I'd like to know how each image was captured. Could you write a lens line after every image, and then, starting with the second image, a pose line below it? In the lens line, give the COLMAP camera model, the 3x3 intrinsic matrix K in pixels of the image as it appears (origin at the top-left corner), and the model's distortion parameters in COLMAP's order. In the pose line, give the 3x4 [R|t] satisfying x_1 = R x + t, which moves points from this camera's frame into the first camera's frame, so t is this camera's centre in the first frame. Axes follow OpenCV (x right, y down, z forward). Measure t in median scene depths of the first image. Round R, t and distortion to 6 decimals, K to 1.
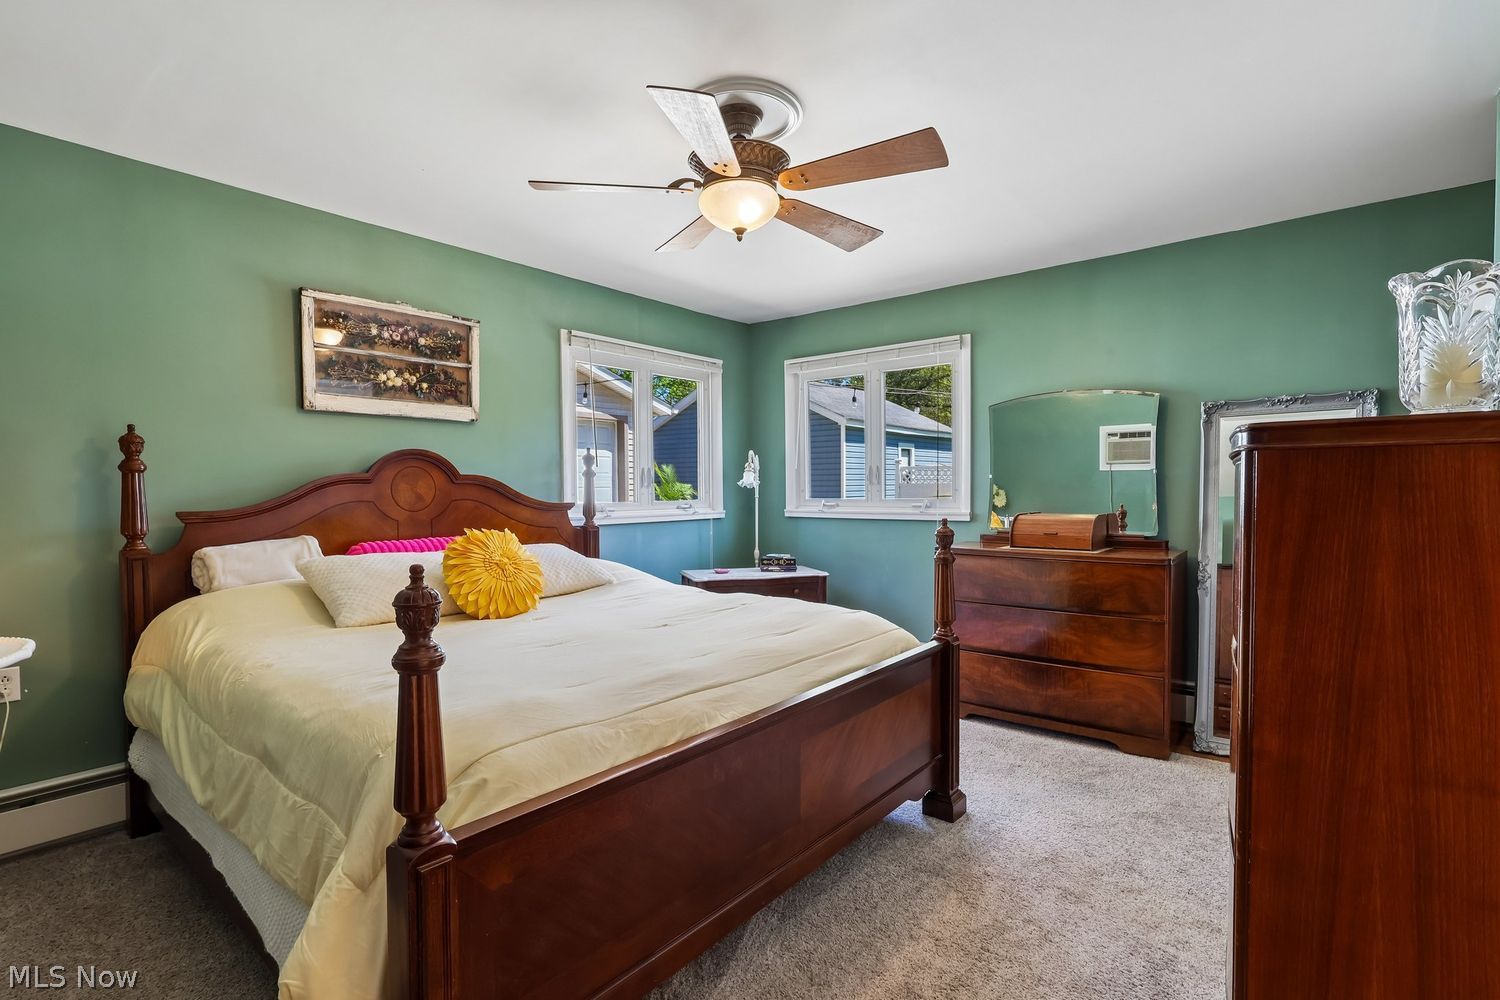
lens RADIAL K [[697.5, 0, 754.7], [0, 697.5, 501.0], [0, 0, 1]] dist [-0.001232, 0.000559]
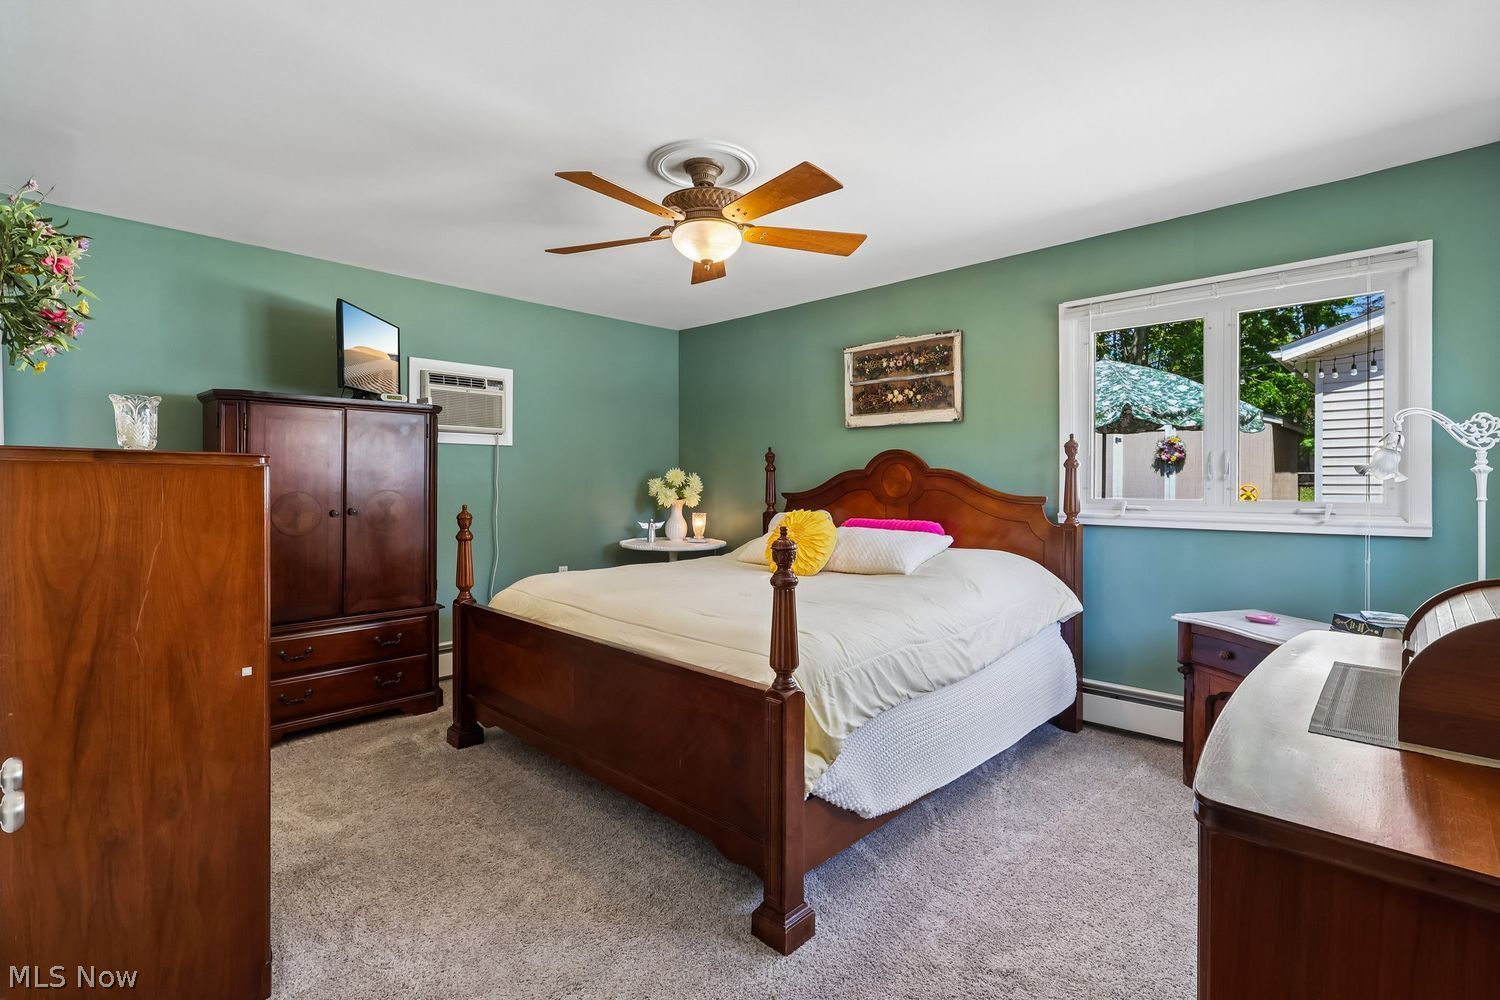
lens RADIAL K [[697.5, 0, 747.4], [0, 697.5, 488.7], [0, 0, 1]] dist [-0.001232, 0.000559]
pose [[-0.080437, 0.014440, -0.996655, 0.775839], [-0.022069, 0.999624, 0.016264, -0.016913], [0.996515, 0.023304, -0.080088, 0.799649]]
